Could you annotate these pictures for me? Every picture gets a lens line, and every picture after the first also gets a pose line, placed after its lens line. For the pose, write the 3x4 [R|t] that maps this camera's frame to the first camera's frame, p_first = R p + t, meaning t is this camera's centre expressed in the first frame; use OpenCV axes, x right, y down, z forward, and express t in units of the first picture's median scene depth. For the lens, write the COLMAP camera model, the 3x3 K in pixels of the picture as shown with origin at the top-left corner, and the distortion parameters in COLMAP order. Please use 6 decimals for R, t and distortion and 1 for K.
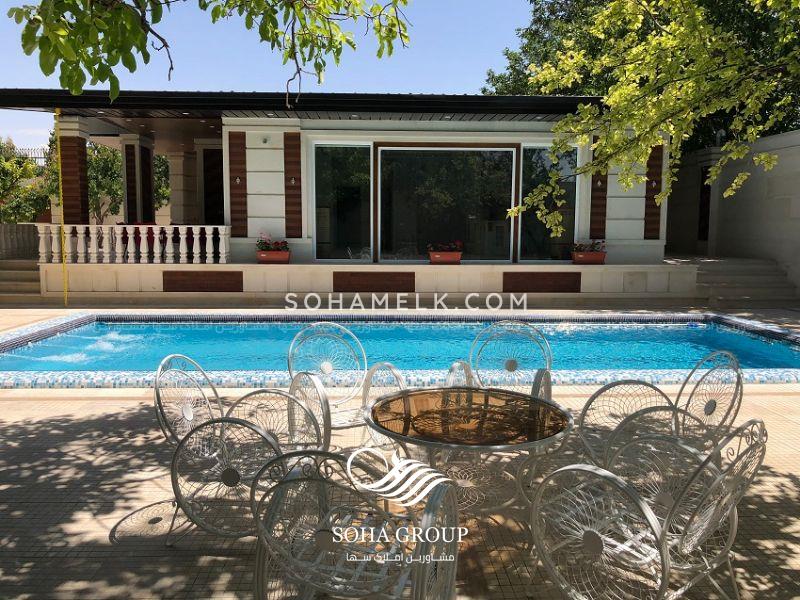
lens RADIAL K [[653.9, 0, 398.6], [0, 653.9, 298.8], [0, 0, 1]] dist [0.029853, -0.011462]
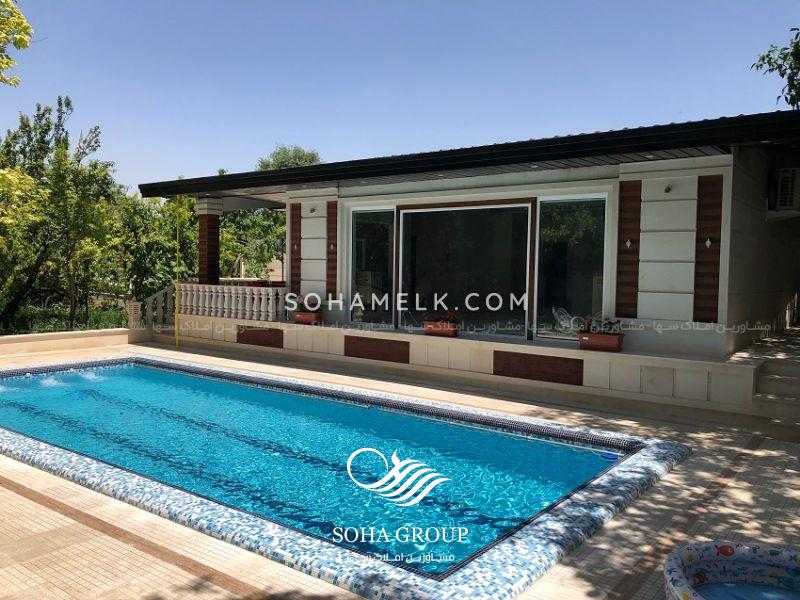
lens RADIAL K [[653.9, 0, 400.6], [0, 653.9, 305.5], [0, 0, 1]] dist [0.029853, -0.011462]
pose [[0.778477, 0.041649, -0.626290, 0.582761], [-0.081210, 0.996093, -0.034703, -0.058641], [0.622397, 0.077877, 0.778818, 0.261108]]
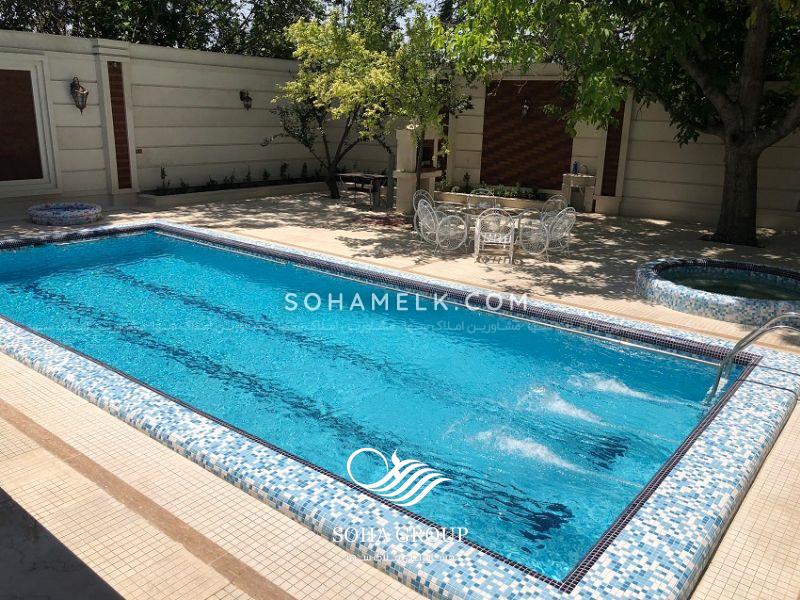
lens RADIAL K [[653.9, 0, 405.6], [0, 653.9, 297.4], [0, 0, 1]] dist [0.029853, -0.011462]
pose [[-0.755151, -0.206136, 0.622298, -0.448888], [0.032910, 0.936158, 0.350037, -0.156825], [-0.654724, 0.284810, -0.700156, 0.970291]]
